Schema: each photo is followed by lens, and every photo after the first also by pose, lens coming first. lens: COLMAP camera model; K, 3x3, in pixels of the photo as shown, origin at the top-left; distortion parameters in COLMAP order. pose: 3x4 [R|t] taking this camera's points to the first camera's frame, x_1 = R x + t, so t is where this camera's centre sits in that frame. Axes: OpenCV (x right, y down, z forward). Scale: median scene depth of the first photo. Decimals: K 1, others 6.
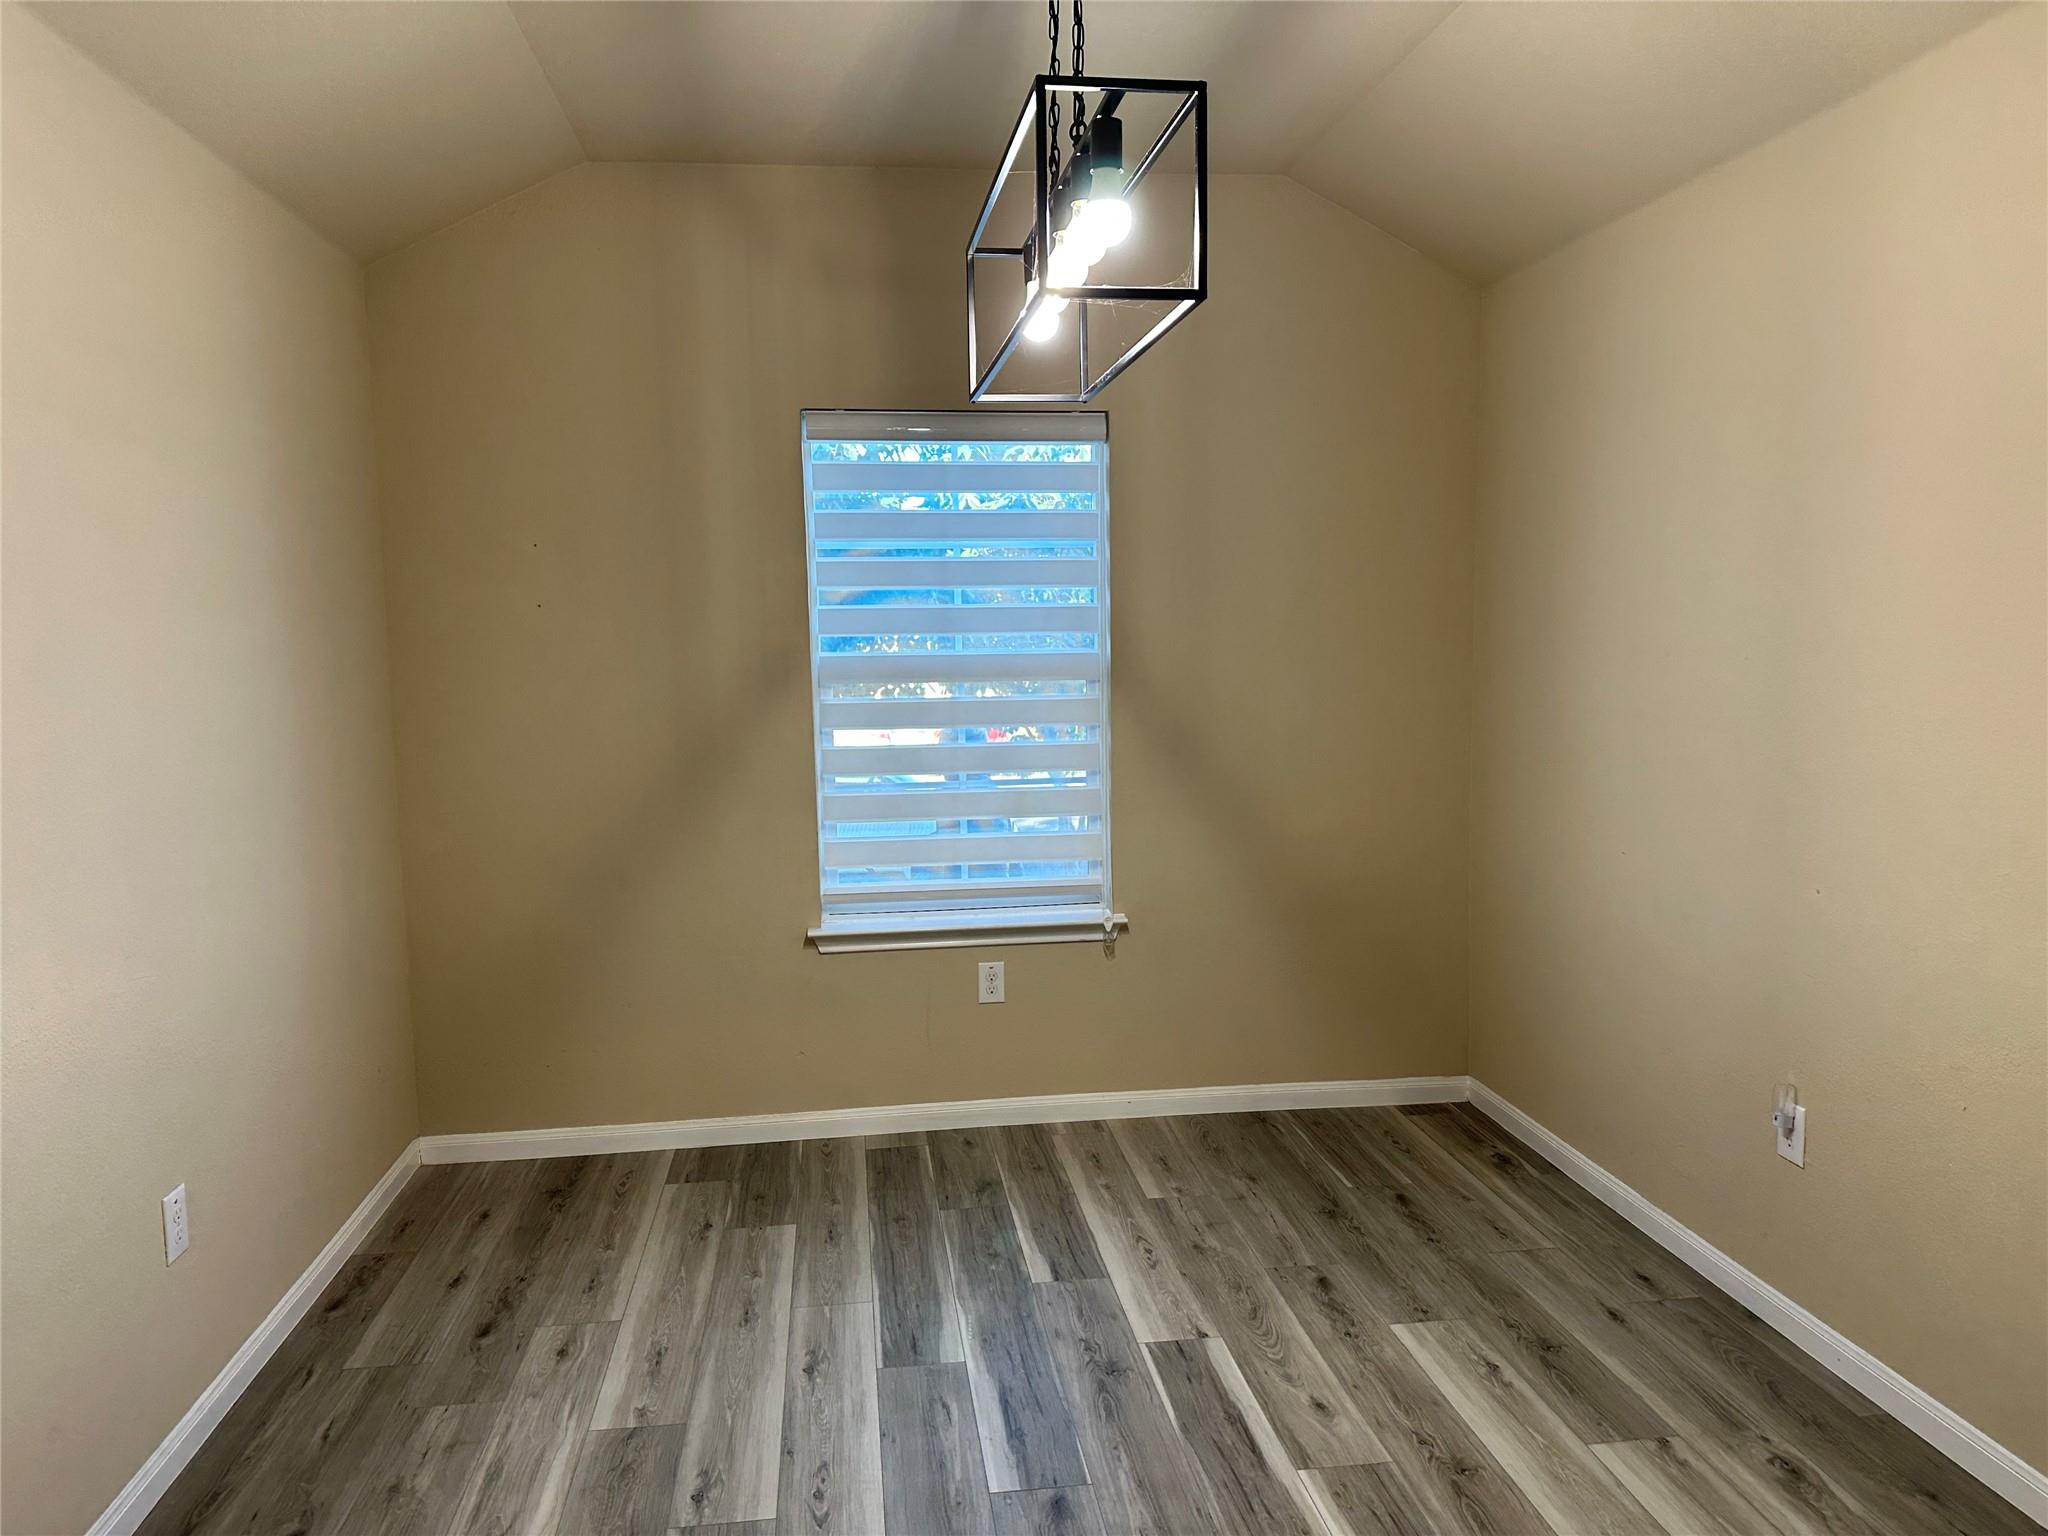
lens RADIAL K [[1435.8, 0, 1001.0], [0, 1435.8, 749.9], [0, 0, 1]] dist [0.067005, -0.073601]
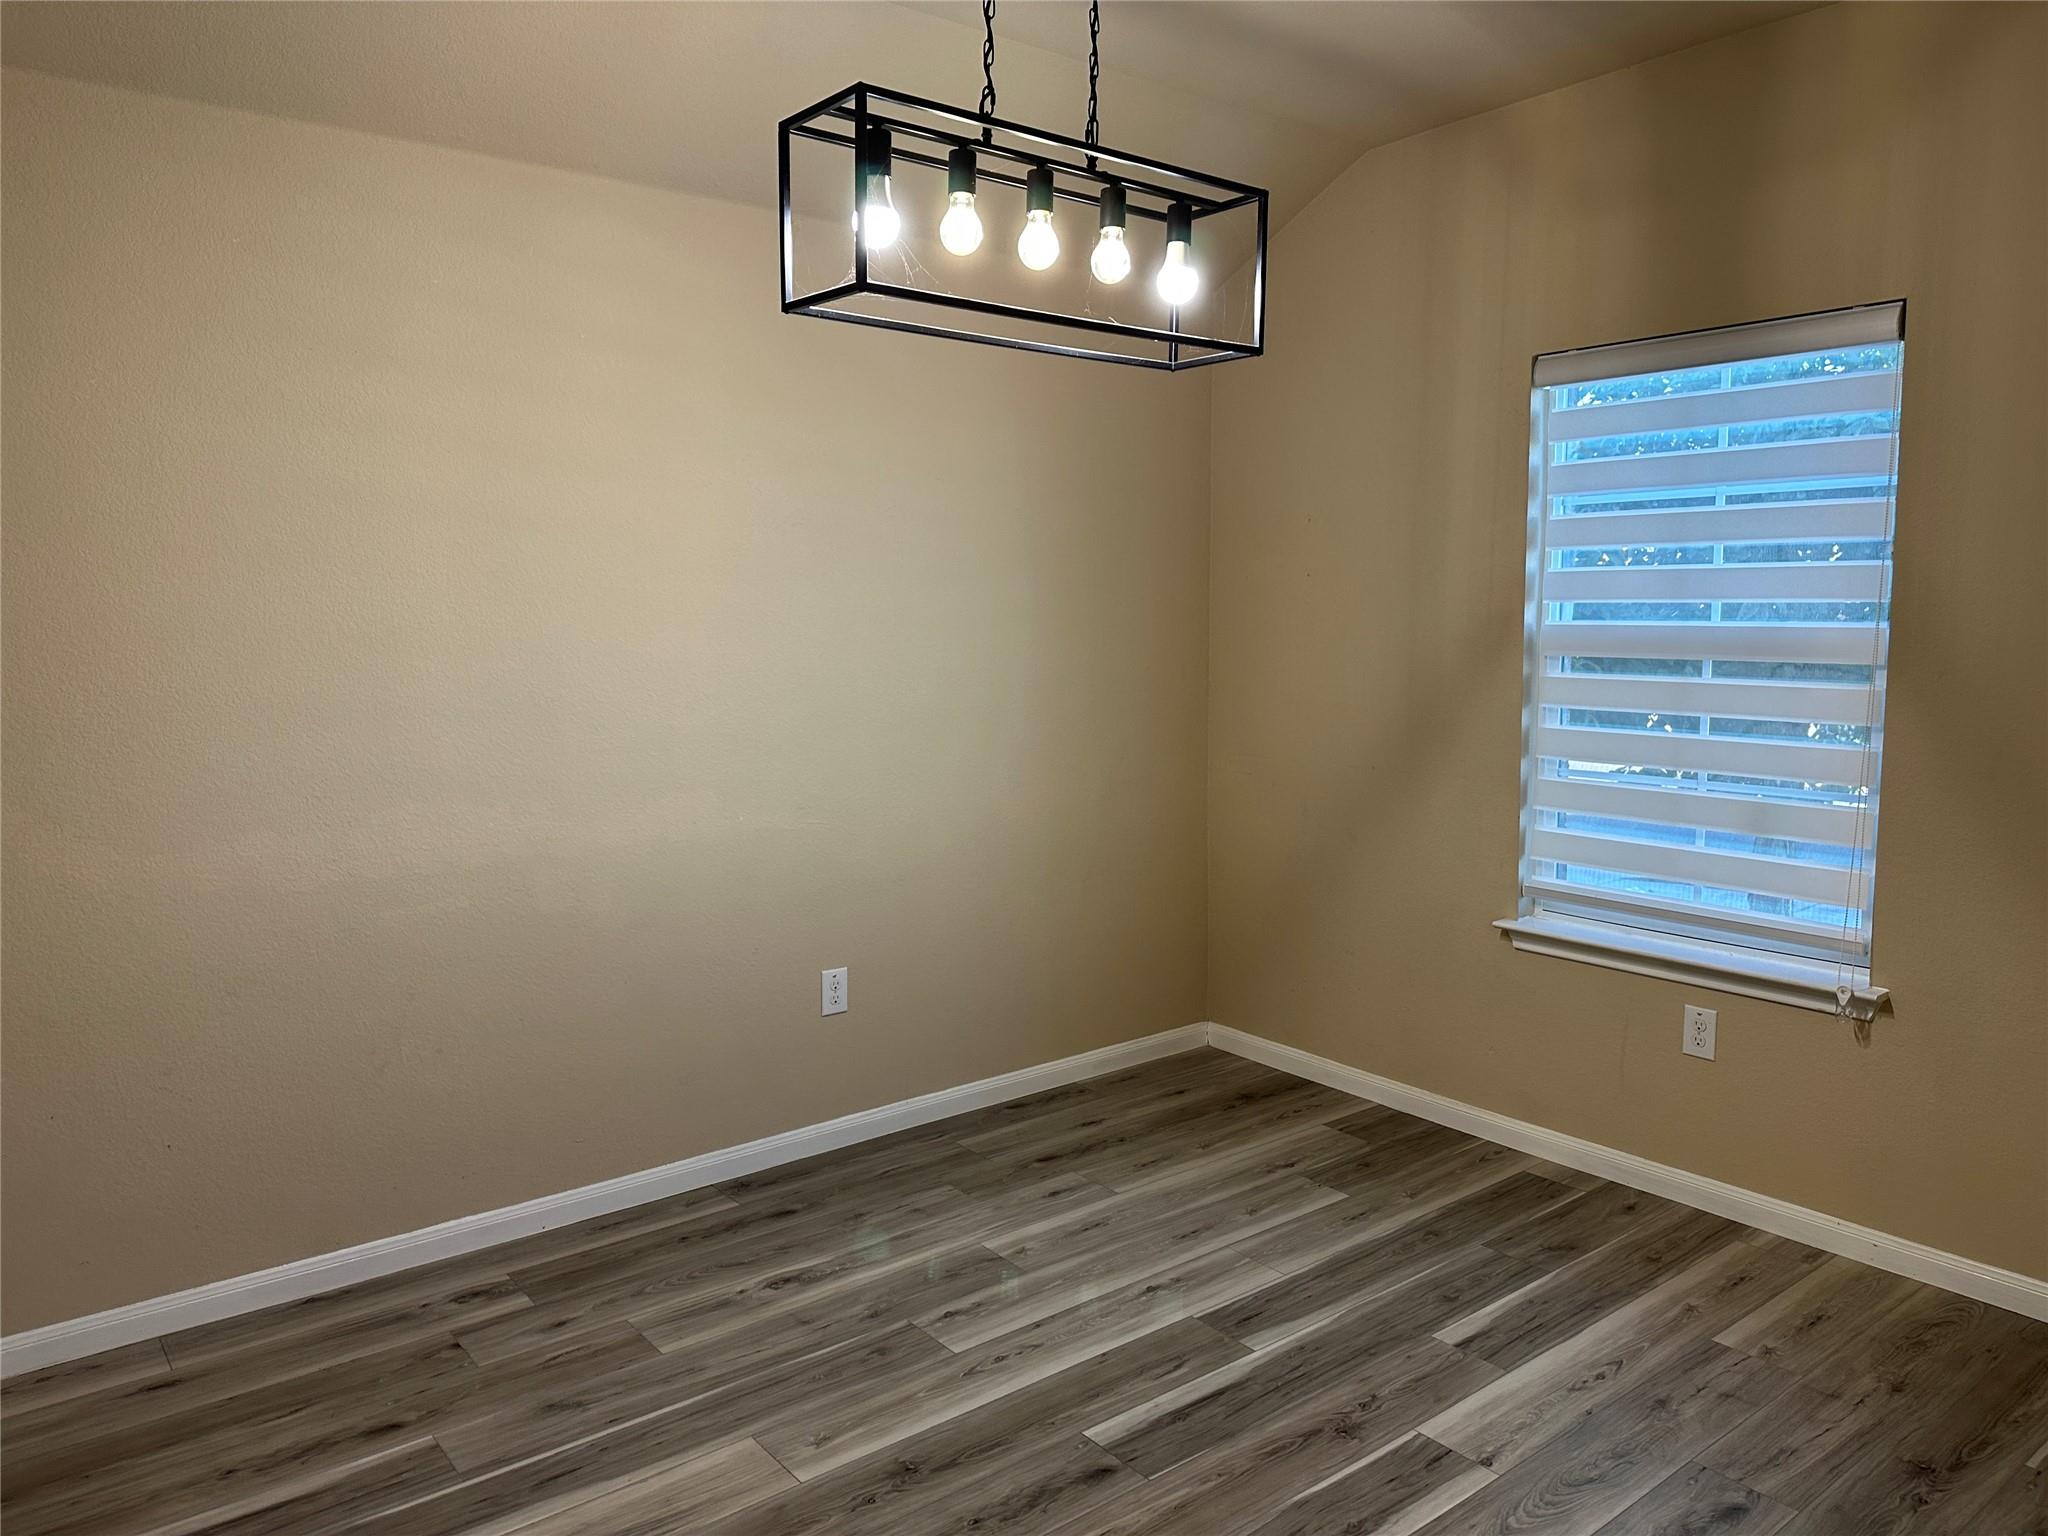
lens RADIAL K [[1435.8, 0, 1043.0], [0, 1435.8, 730.2], [0, 0, 1]] dist [0.067005, -0.073601]
pose [[0.547663, 0.097984, -0.830942, 0.531972], [-0.090316, 0.994239, 0.057714, -0.024550], [0.831810, 0.043439, 0.553358, 0.268247]]
